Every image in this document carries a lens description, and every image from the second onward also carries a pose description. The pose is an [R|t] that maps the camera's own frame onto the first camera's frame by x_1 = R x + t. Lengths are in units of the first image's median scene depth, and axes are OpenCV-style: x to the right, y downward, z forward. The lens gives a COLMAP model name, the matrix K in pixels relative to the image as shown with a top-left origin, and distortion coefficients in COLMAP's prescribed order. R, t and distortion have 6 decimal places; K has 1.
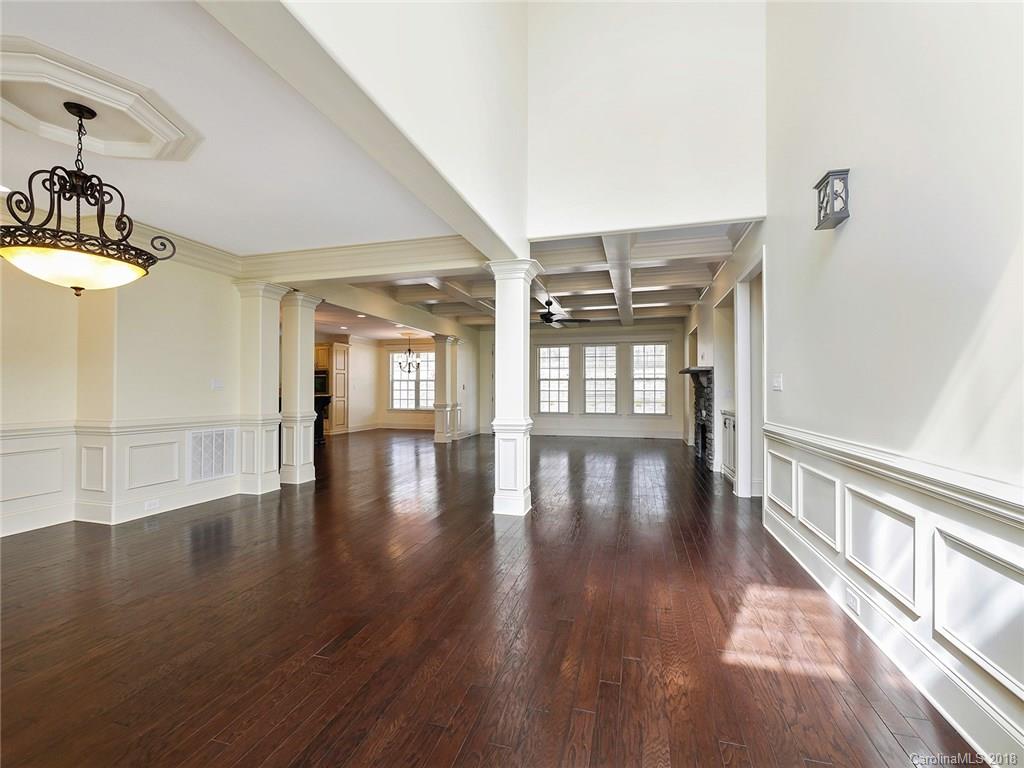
lens RADIAL K [[448.8, 0, 508.8], [0, 448.8, 388.1], [0, 0, 1]] dist [0.013413, -0.000258]
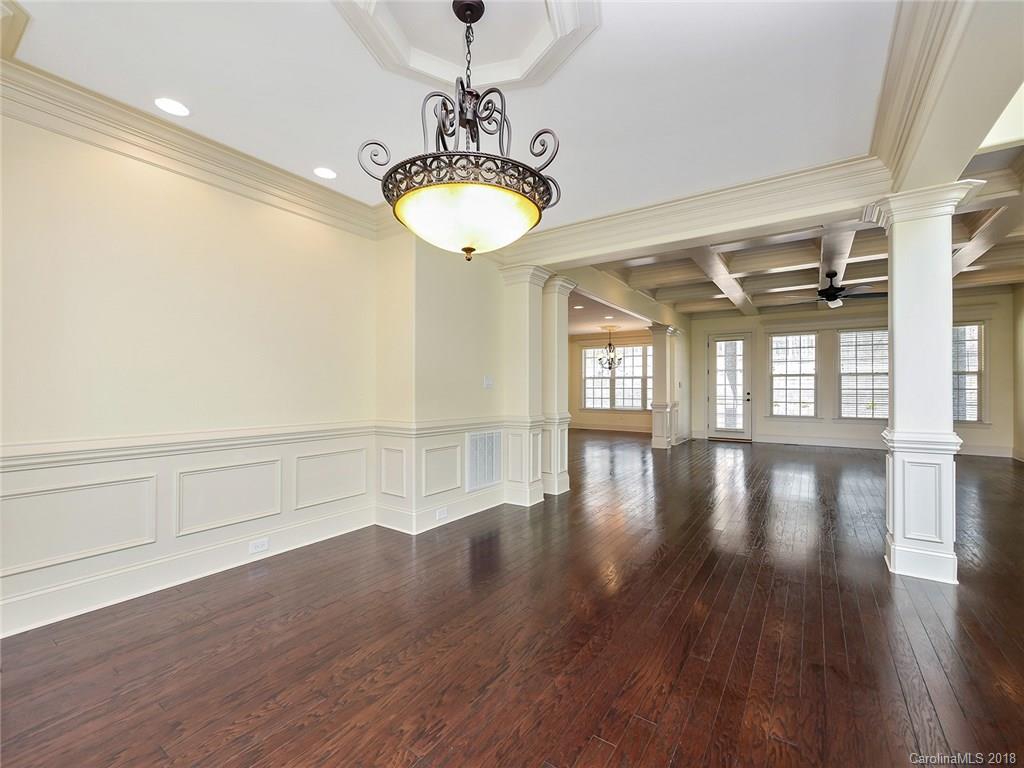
lens RADIAL K [[448.8, 0, 505.8], [0, 448.8, 388.5], [0, 0, 1]] dist [0.013413, -0.000258]
pose [[0.946205, 0.000333, -0.323569, -0.150632], [0.001316, 0.999987, 0.004876, 0.000396], [0.323566, -0.005040, 0.946192, 0.075516]]
